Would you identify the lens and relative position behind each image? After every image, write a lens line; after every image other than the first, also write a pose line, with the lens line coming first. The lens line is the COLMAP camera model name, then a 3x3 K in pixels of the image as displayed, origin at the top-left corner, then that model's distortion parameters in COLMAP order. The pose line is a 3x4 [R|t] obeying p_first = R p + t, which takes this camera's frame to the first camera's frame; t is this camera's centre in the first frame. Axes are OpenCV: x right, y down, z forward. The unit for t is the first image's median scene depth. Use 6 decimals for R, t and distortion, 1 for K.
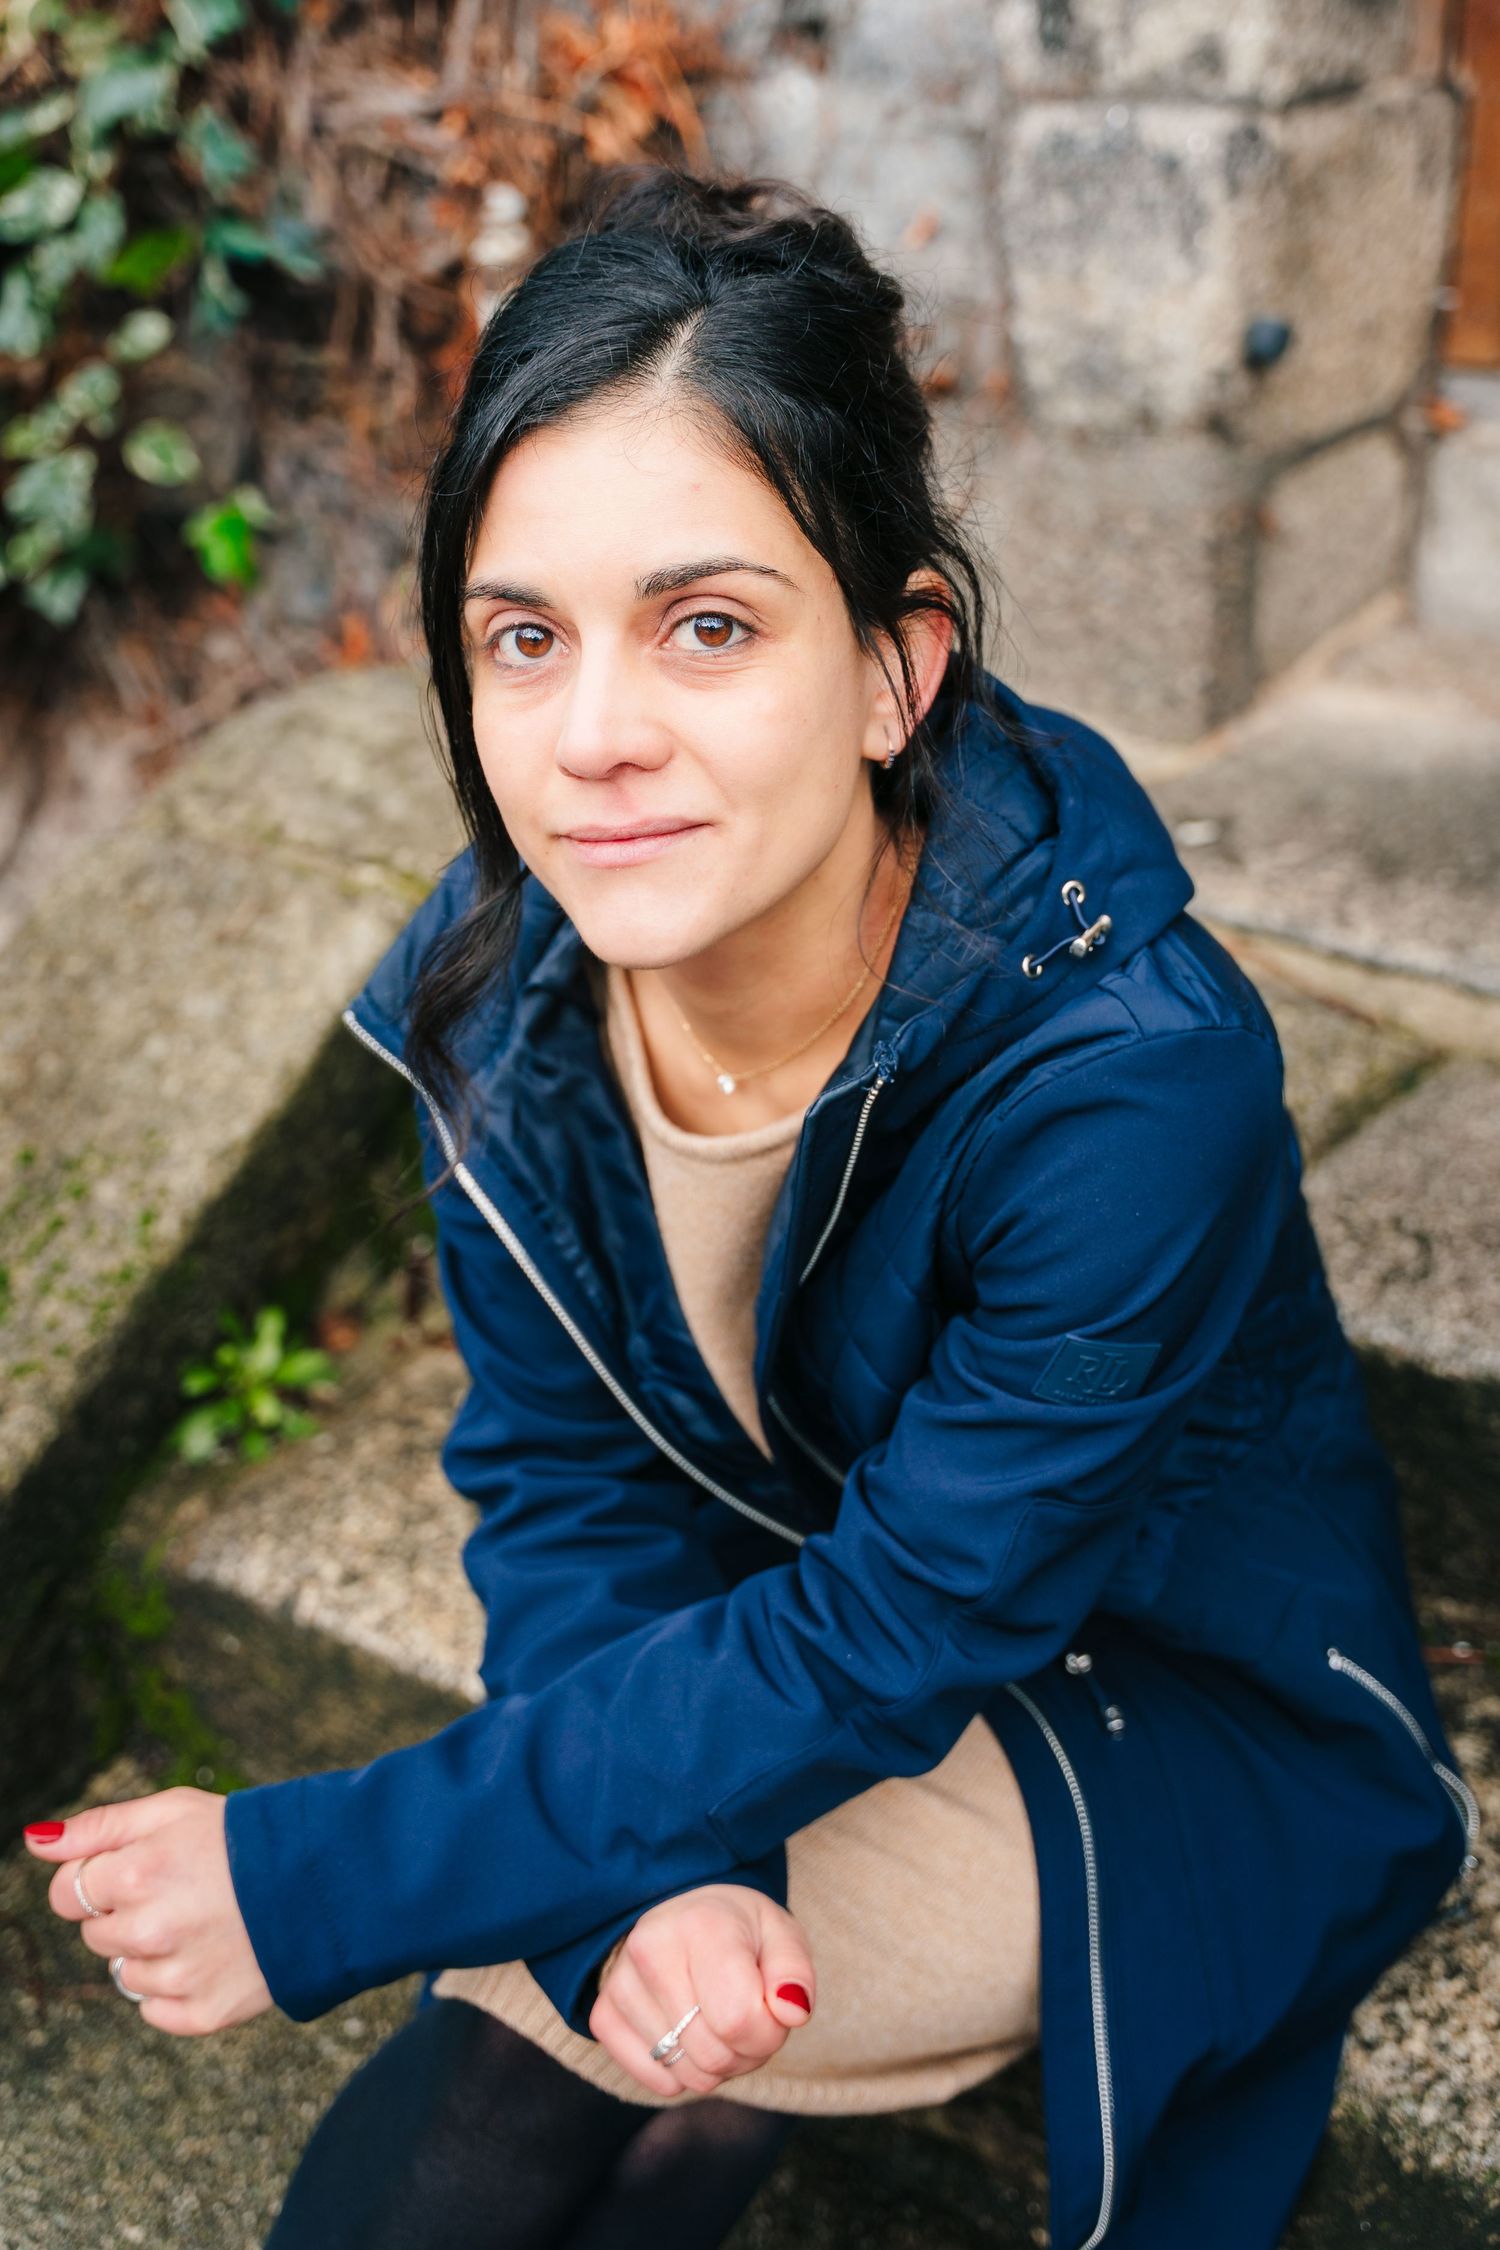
lens RADIAL K [[2488.9, 0, 753.9], [0, 2488.9, 1125.2], [0, 0, 1]] dist [0.032228, 0.000000]
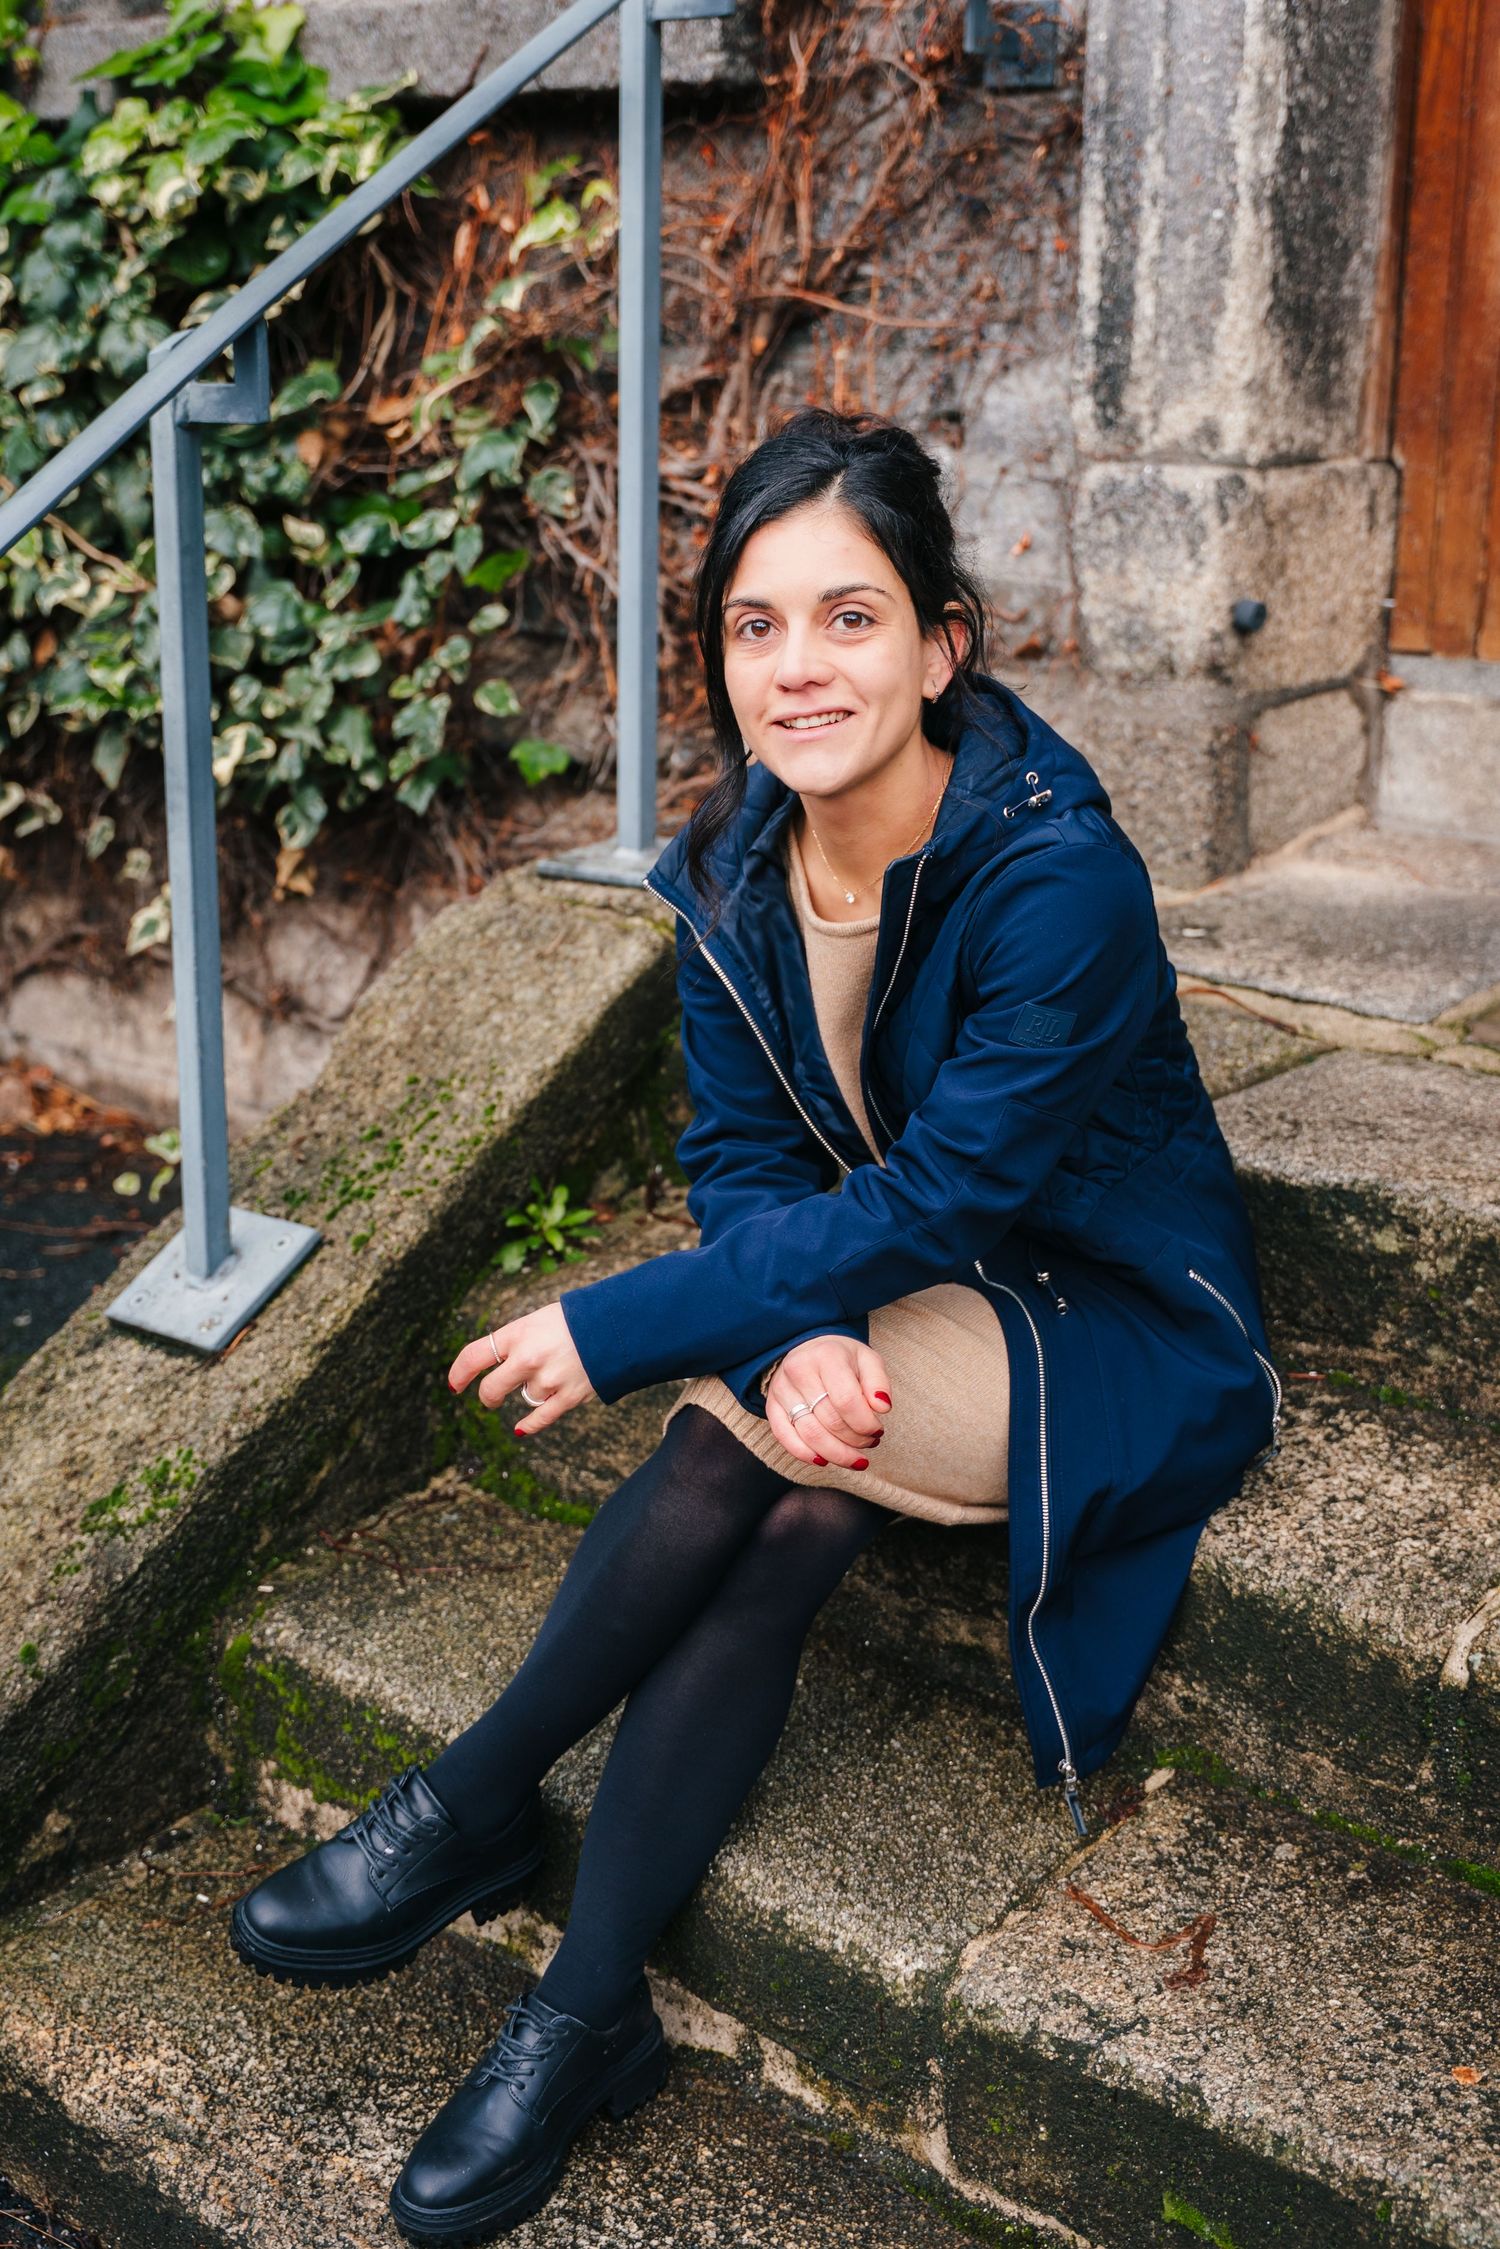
lens RADIAL K [[2252.4, 0, 742.6], [0, 2252.4, 1126.7], [0, 0, 1]] dist [0.020604, 0.000000]
pose [[0.996102, 0.038721, -0.079262, 0.027353], [-0.048934, 0.990140, -0.131260, 0.216322], [0.073398, 0.134626, 0.988174, -0.375215]]
